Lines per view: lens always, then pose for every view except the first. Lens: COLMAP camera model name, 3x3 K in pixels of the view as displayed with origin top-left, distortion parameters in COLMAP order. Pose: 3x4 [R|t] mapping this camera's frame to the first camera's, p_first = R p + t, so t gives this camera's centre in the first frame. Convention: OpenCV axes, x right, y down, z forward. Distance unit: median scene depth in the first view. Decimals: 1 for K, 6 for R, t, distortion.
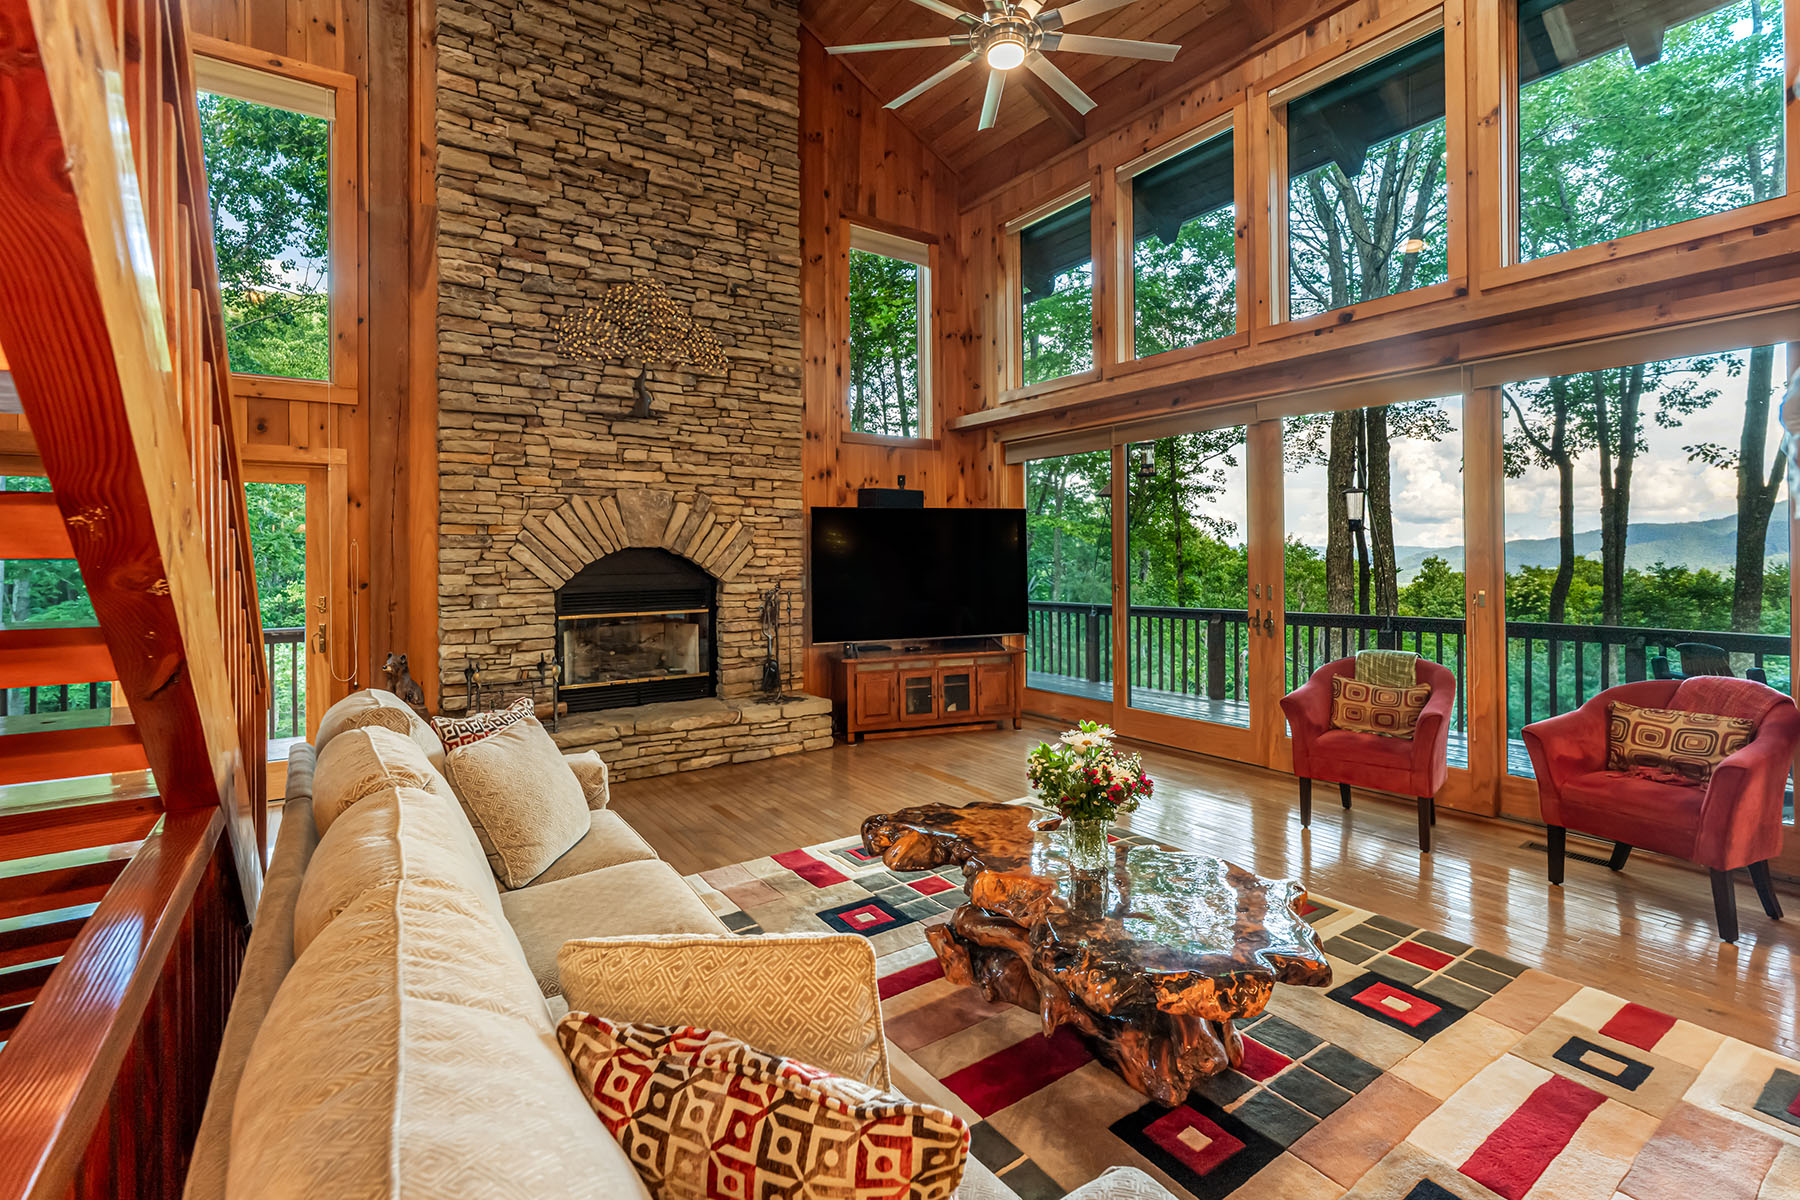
lens RADIAL K [[803.4, 0, 892.0], [0, 803.4, 550.6], [0, 0, 1]] dist [0.005558, -0.001074]
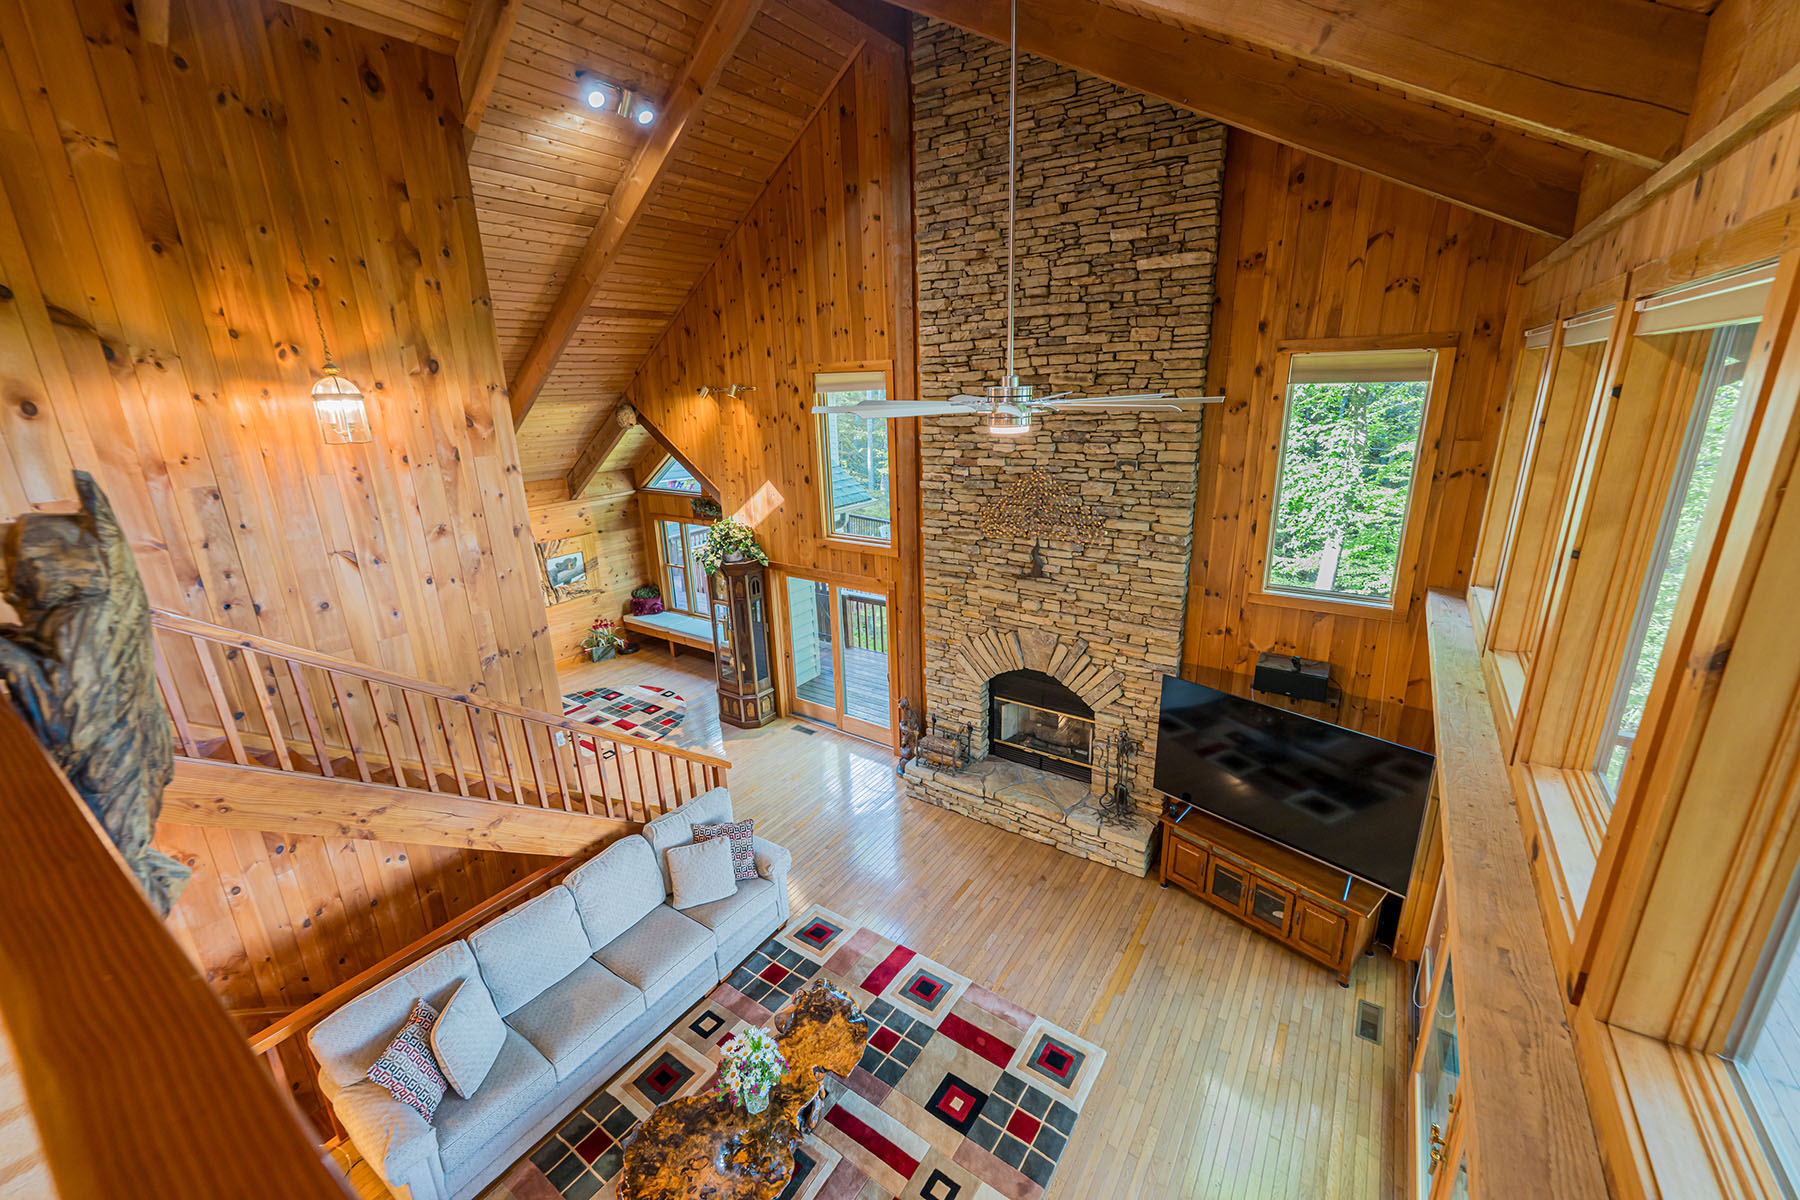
lens RADIAL K [[707.5, 0, 909.3], [0, 707.5, 591.0], [0, 0, 1]] dist [-0.000678, -0.000014]
pose [[0.378669, 0.259595, -0.888381, 0.611657], [0.028616, 0.956116, 0.291586, -0.470029], [0.925090, -0.135837, 0.354623, 0.393335]]
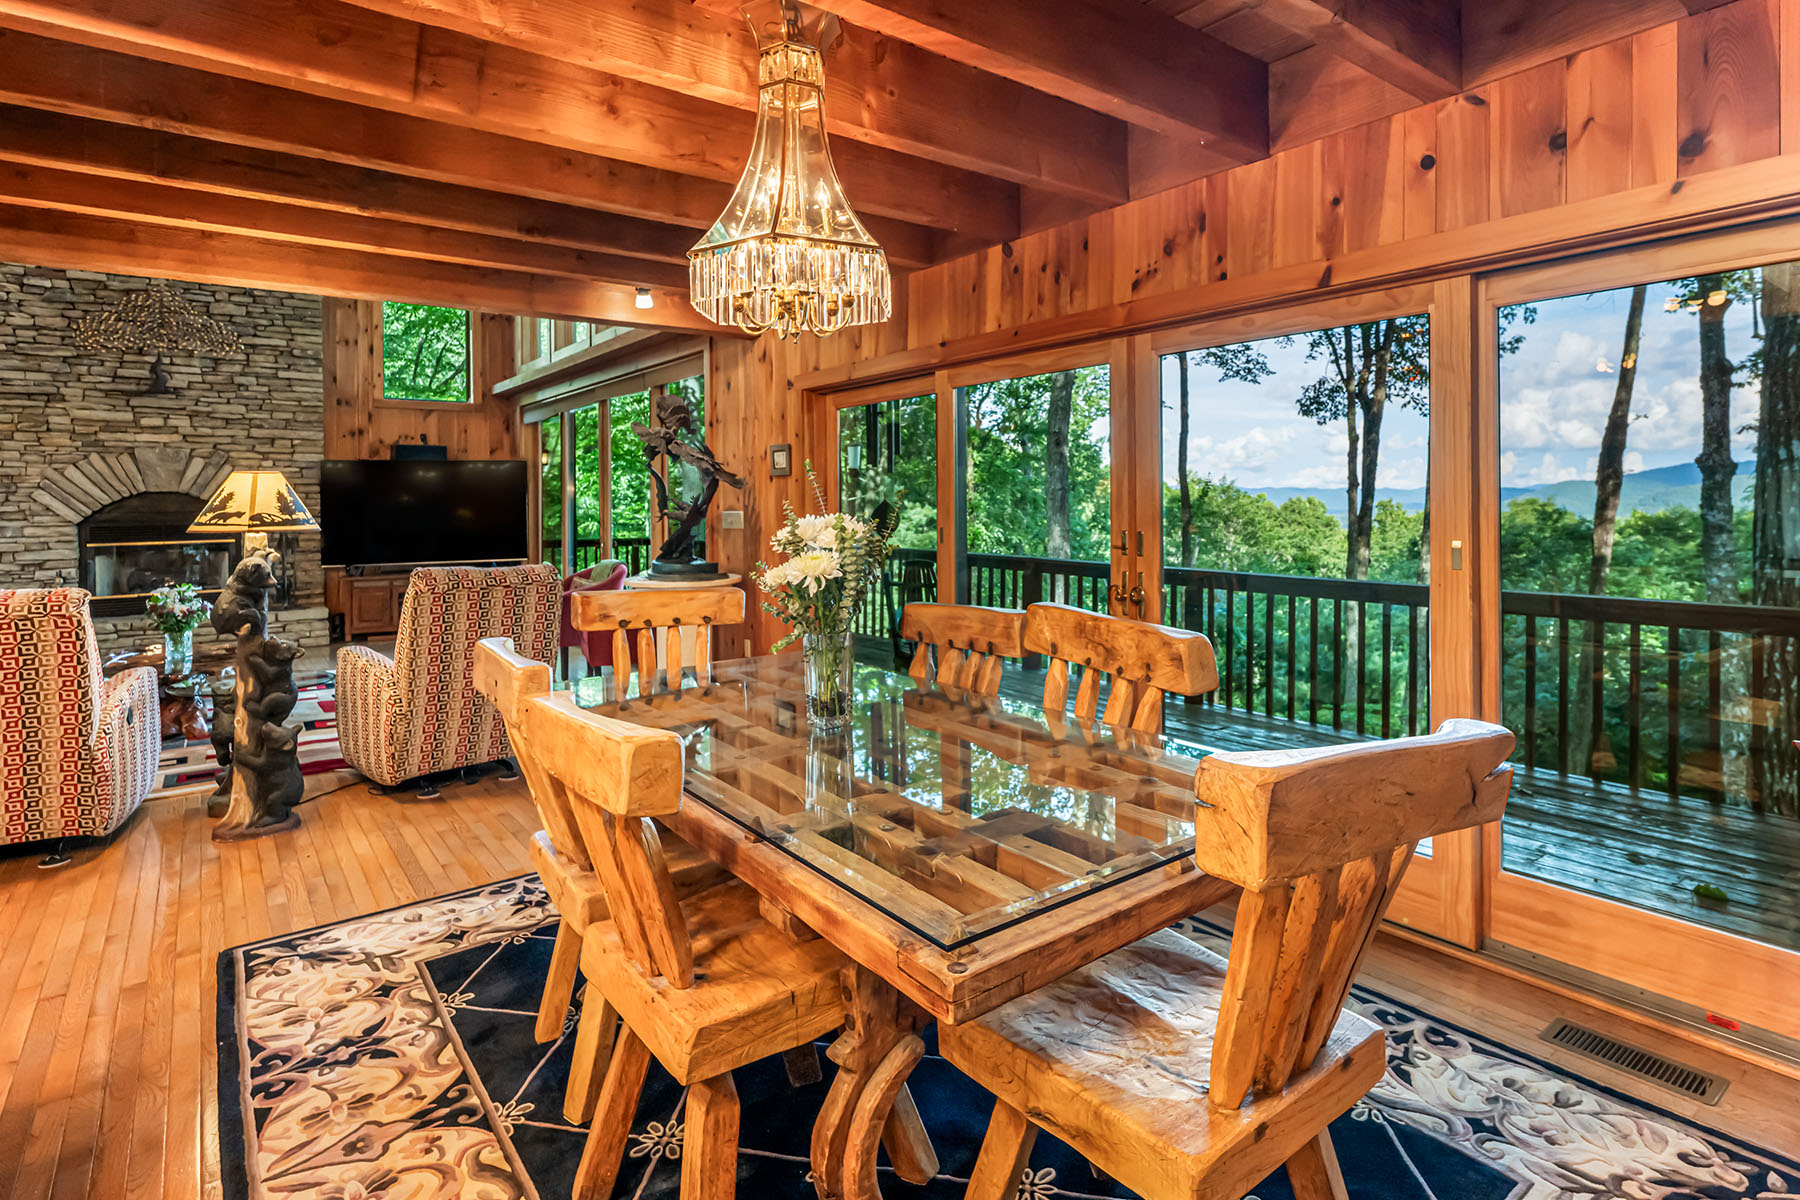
lens RADIAL K [[940.1, 0, 930.2], [0, 940.1, 501.2], [0, 0, 1]] dist [0.011588, -0.001905]
pose [[0.998394, -0.007908, 0.056097, 0.837349], [0.007873, 0.999969, 0.000840, 0.019342], [-0.056102, -0.000397, 0.998425, -0.599769]]
